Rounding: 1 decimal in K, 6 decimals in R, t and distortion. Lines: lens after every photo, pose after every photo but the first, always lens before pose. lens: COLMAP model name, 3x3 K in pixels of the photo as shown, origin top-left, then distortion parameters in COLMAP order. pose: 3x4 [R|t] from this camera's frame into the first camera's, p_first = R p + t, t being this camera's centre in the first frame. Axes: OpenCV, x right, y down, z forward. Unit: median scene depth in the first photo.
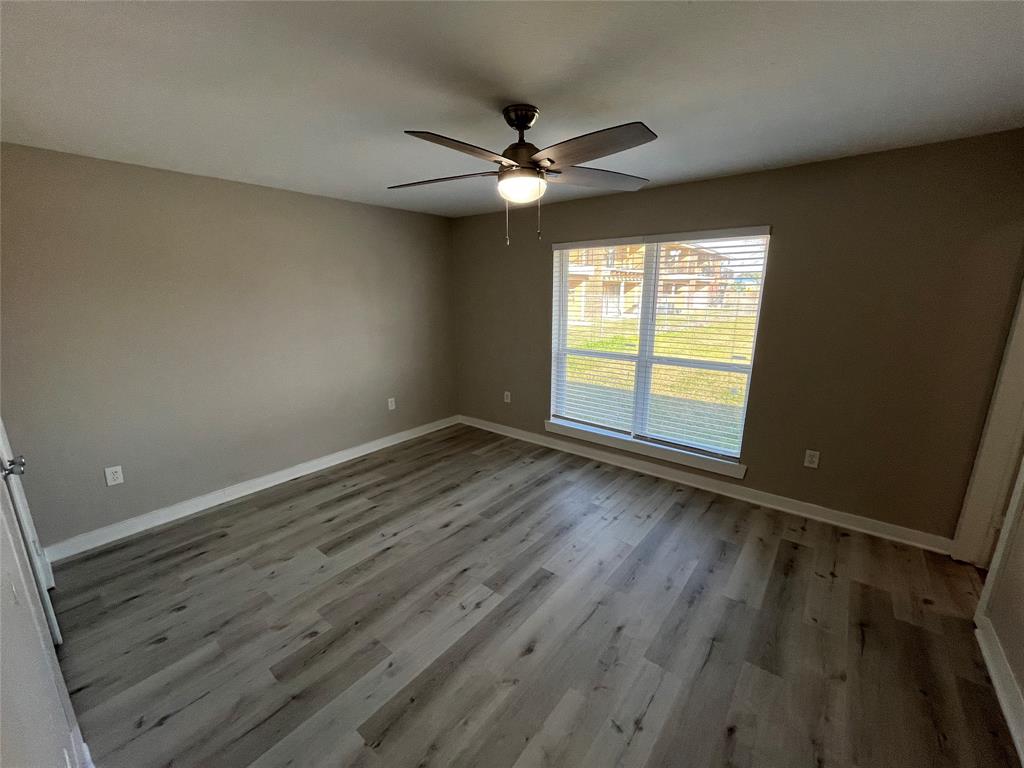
lens RADIAL K [[414.2, 0, 512.0], [0, 414.2, 384.0], [0, 0, 1]] dist [-0.002683, -0.000202]
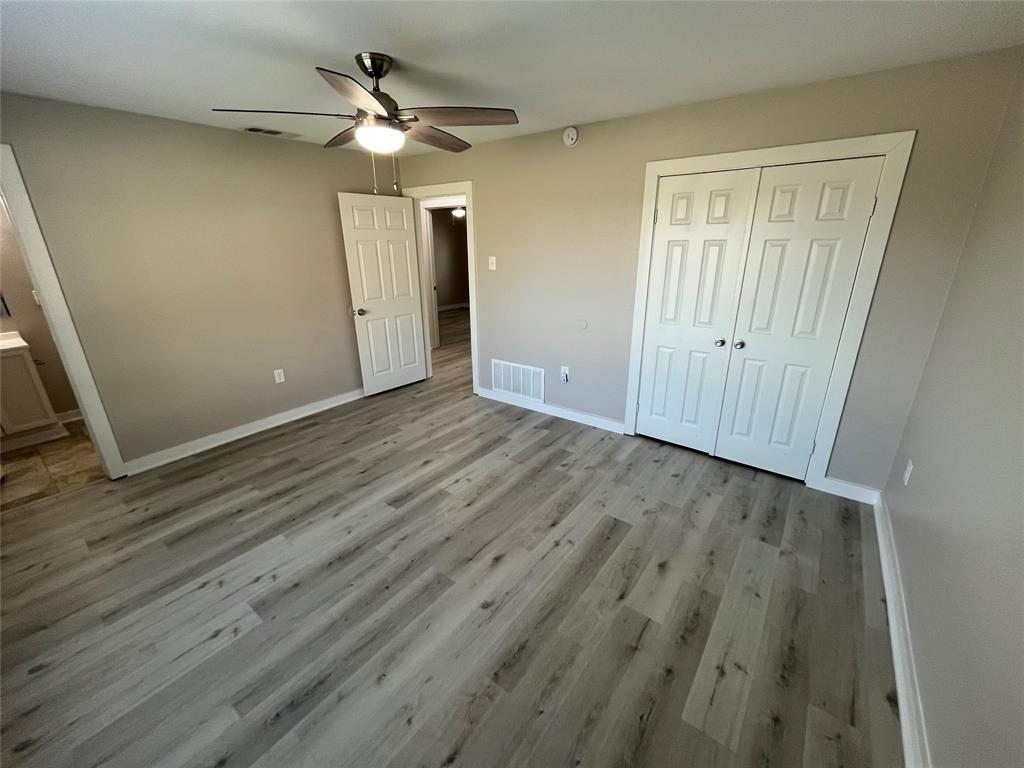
lens RADIAL K [[414.2, 0, 512.0], [0, 414.2, 384.0], [0, 0, 1]] dist [-0.002683, -0.000202]
pose [[-0.999374, 0.023285, -0.026633, -0.196036], [0.005553, 0.846769, 0.531932, -0.375264], [0.034938, 0.531451, -0.846368, 1.667076]]
